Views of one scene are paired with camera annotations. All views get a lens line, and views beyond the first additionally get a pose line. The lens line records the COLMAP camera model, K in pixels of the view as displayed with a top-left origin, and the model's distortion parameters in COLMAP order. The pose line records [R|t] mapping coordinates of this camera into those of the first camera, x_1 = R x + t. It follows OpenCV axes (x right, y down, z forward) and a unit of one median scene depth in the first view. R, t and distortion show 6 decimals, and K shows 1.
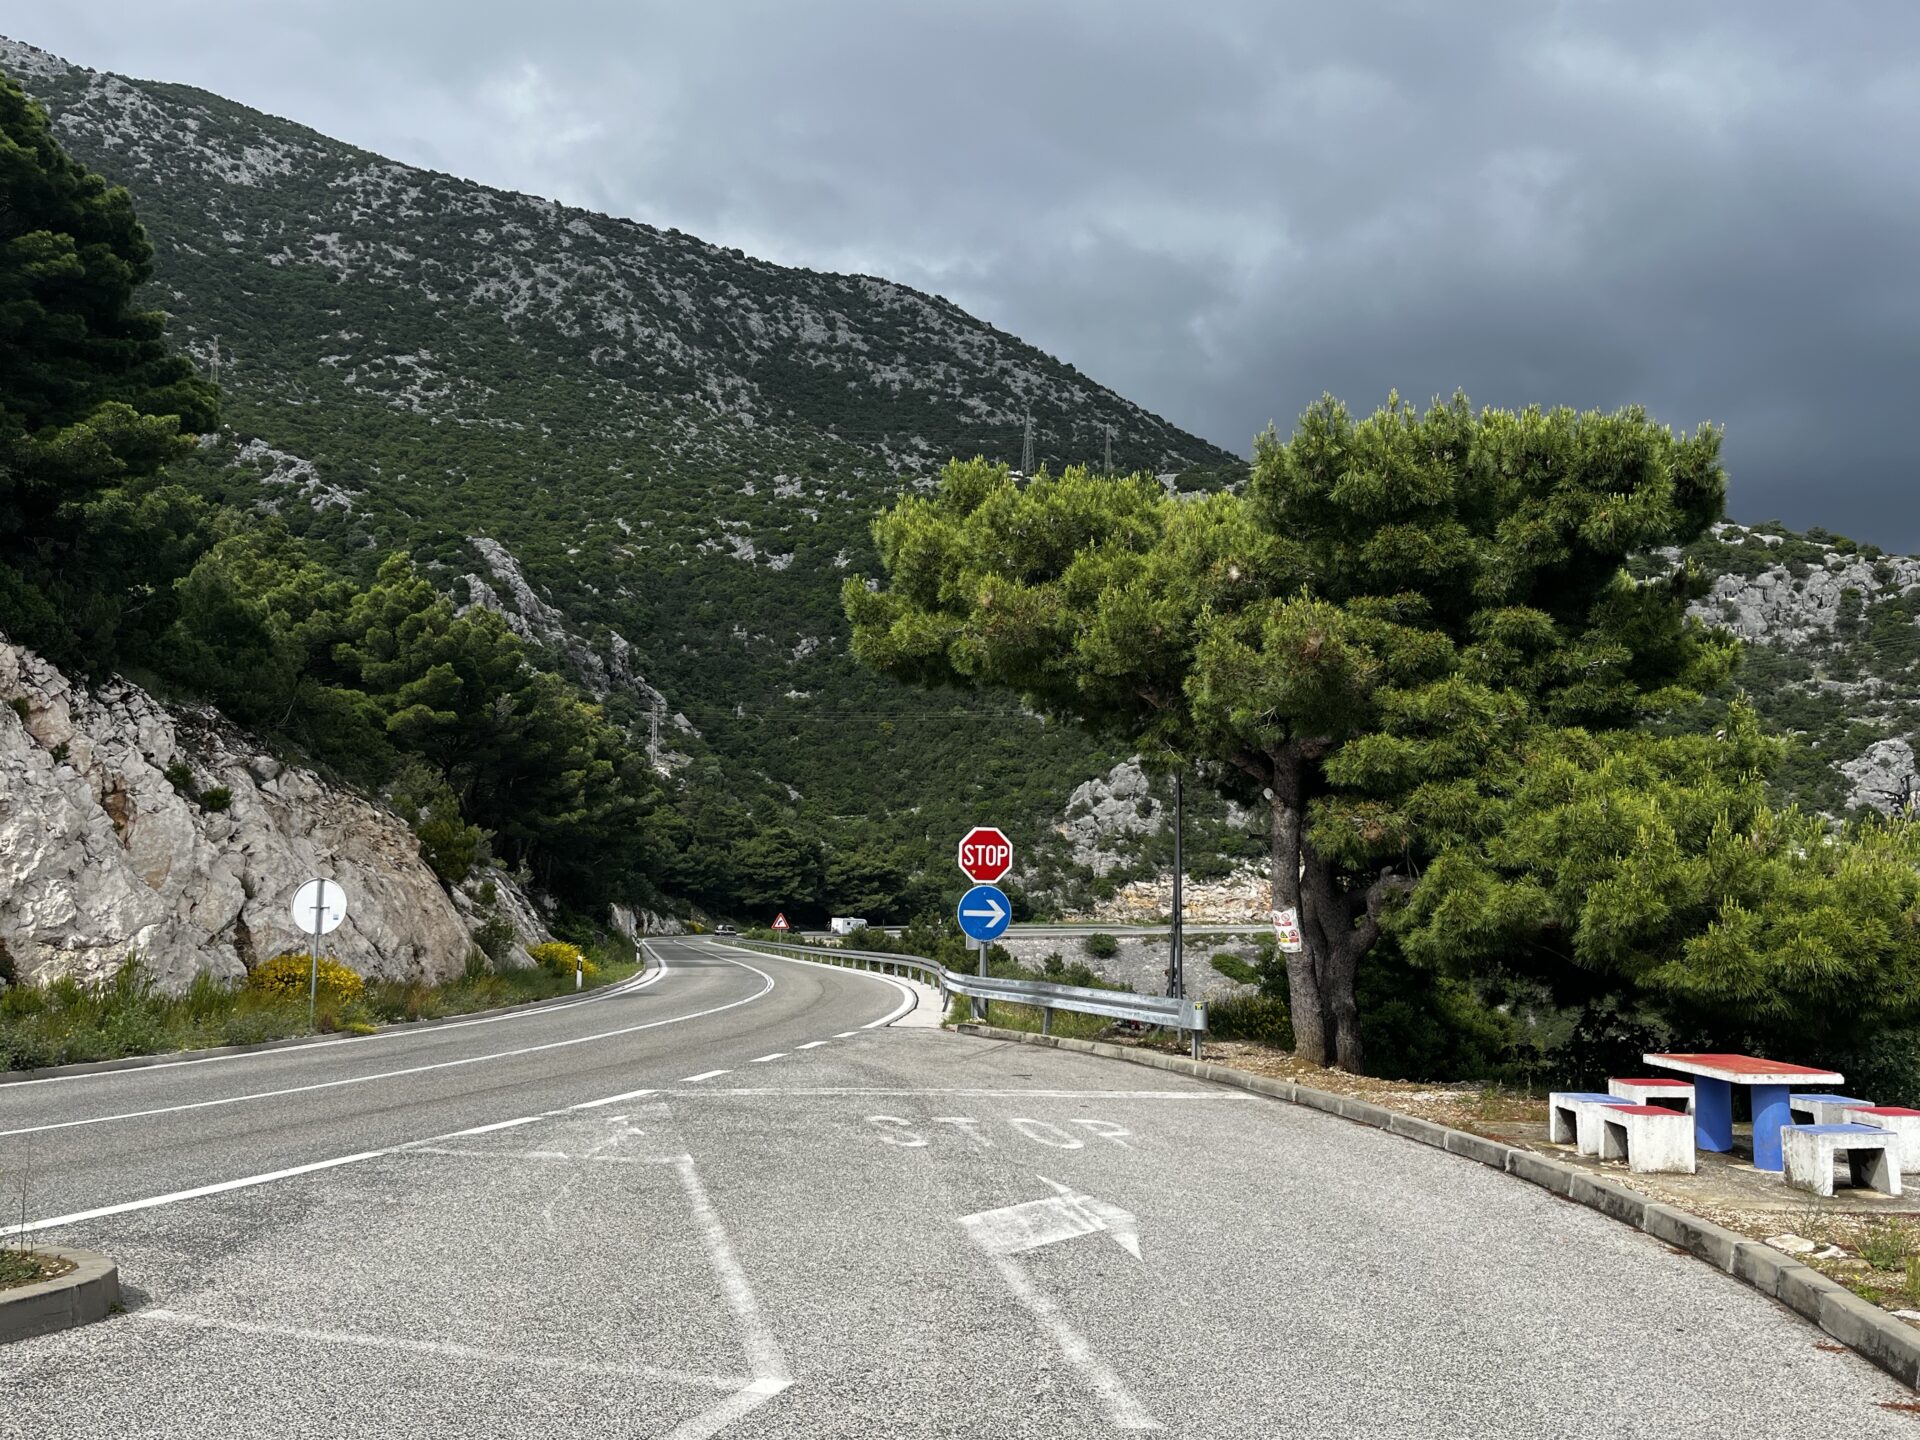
lens RADIAL K [[1551.2, 0, 957.5], [0, 1551.2, 725.6], [0, 0, 1]] dist [0.044376, -0.075287]
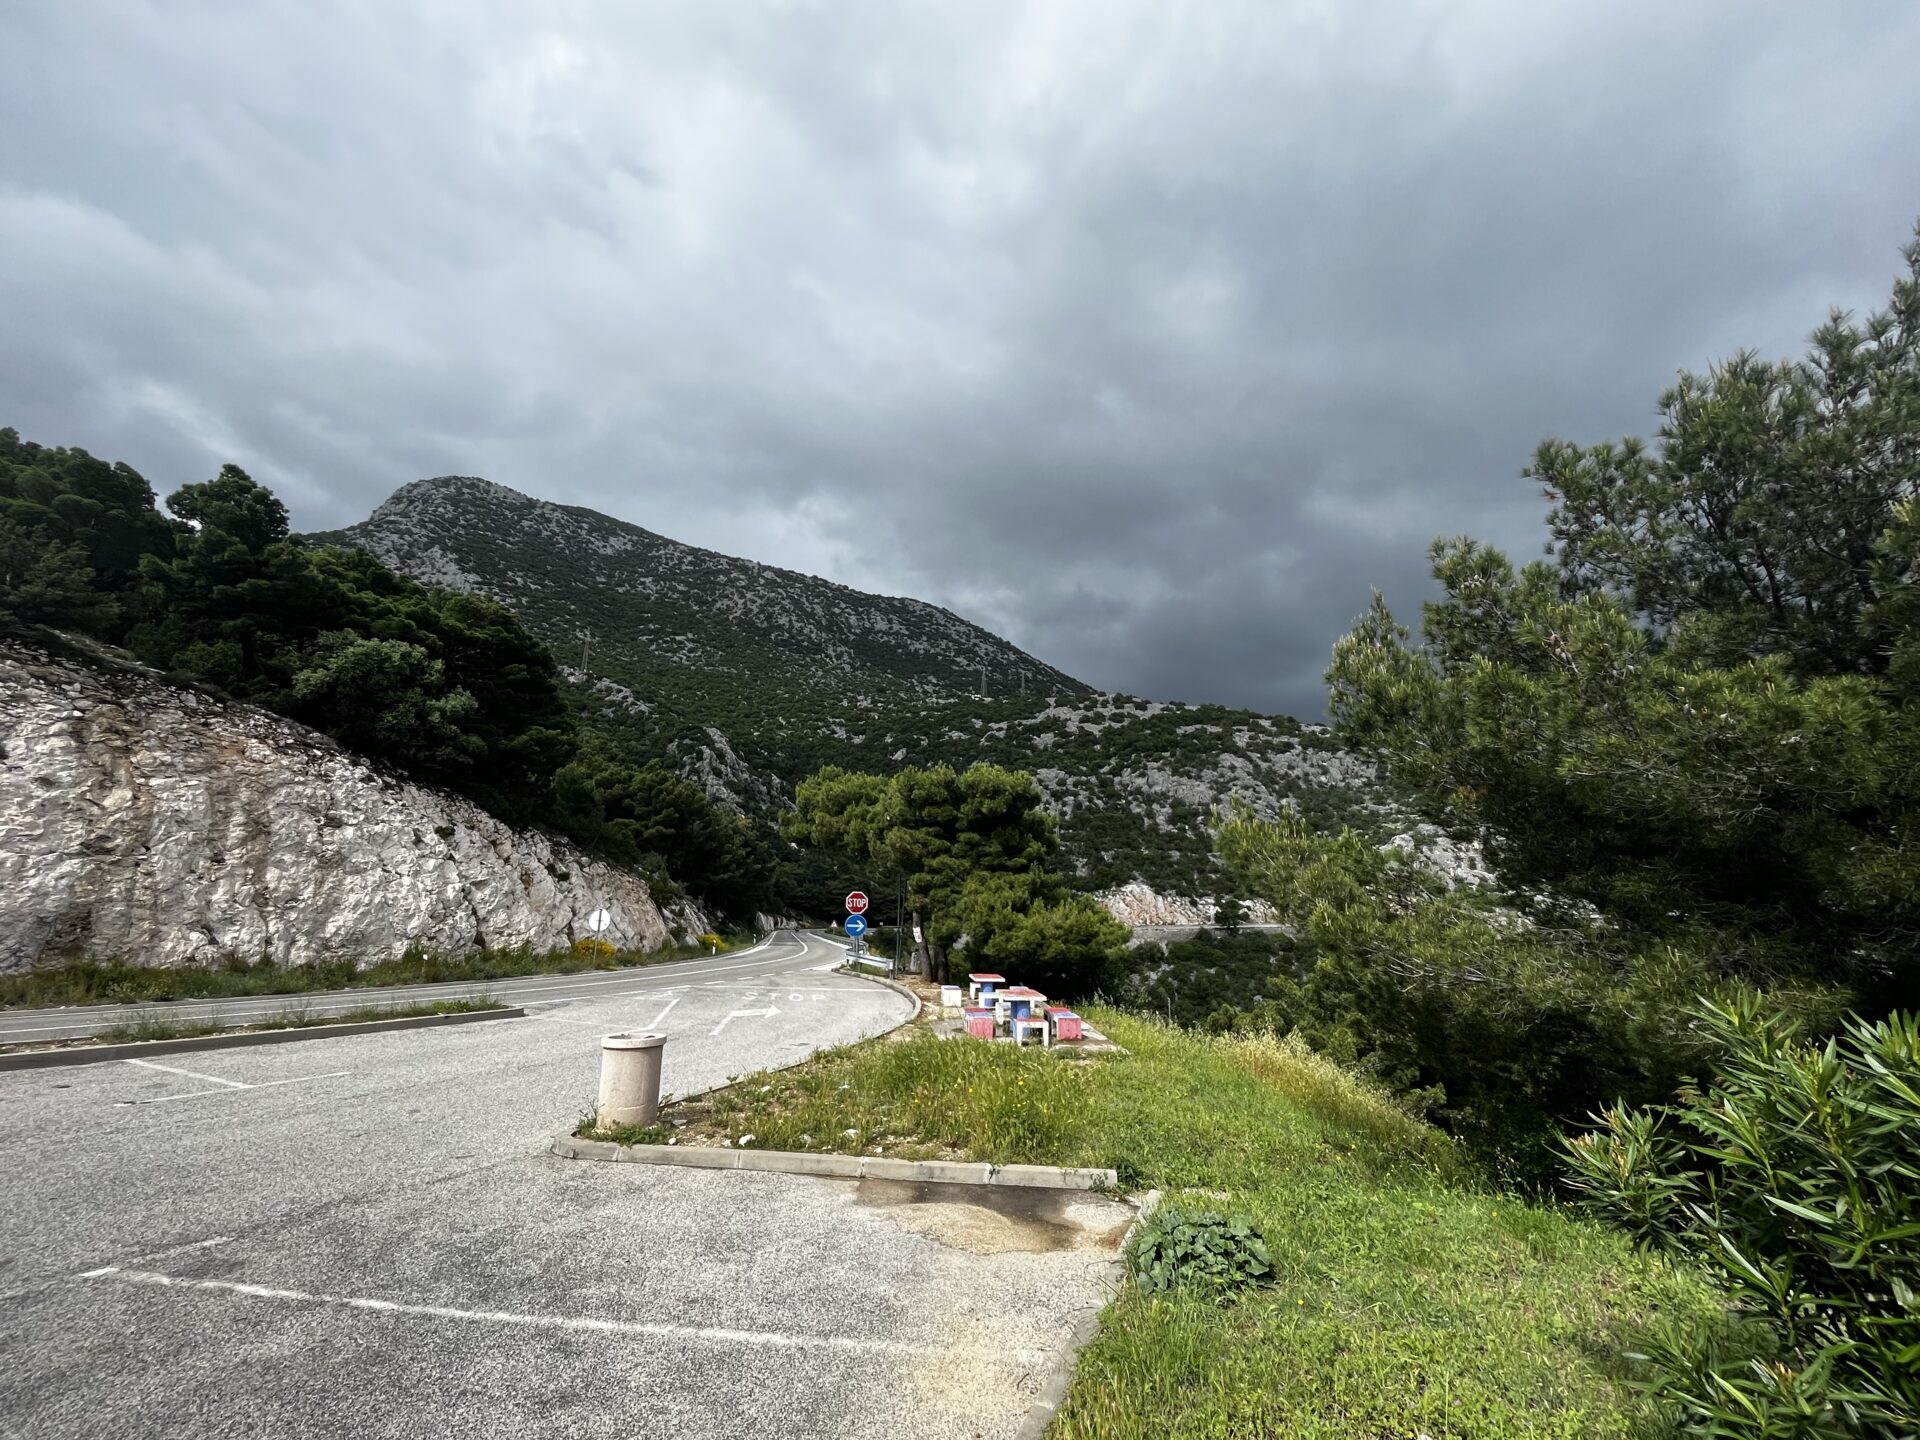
lens RADIAL K [[791.8, 0, 954.6], [0, 791.8, 713.3], [0, 0, 1]] dist [-0.009471, -0.000188]
pose [[0.999953, 0.009688, -0.000798, 0.208673], [-0.009708, 0.991024, -0.133327, -0.064206], [-0.000500, 0.133329, 0.991072, -0.408201]]
